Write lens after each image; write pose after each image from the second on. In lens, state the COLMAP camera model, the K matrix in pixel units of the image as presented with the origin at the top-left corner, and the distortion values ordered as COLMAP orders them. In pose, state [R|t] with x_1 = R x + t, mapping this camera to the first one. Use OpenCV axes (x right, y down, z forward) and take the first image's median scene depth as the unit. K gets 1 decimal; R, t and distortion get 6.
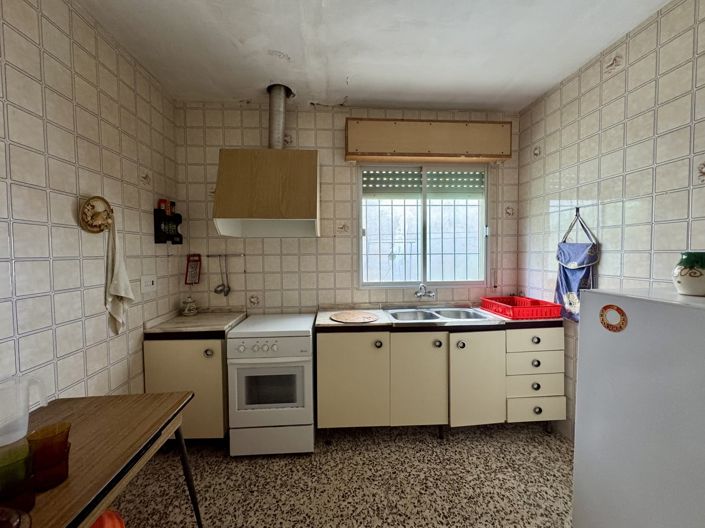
lens RADIAL K [[281.7, 0, 355.9], [0, 281.7, 263.3], [0, 0, 1]] dist [-0.002082, -0.000053]
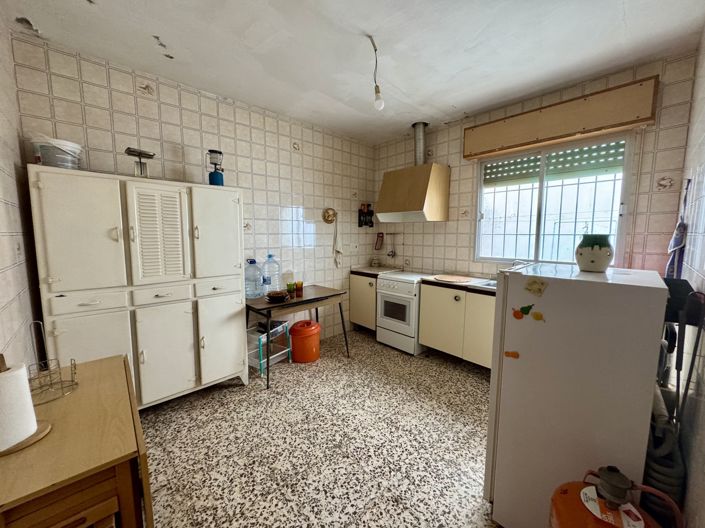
lens RADIAL K [[281.7, 0, 355.9], [0, 281.7, 263.3], [0, 0, 1]] dist [-0.002082, -0.000053]
pose [[0.632112, 0.091703, -0.769432, 0.795713], [-0.034358, 0.995313, 0.090397, 0.004211], [0.774115, -0.030705, 0.632300, -0.262328]]
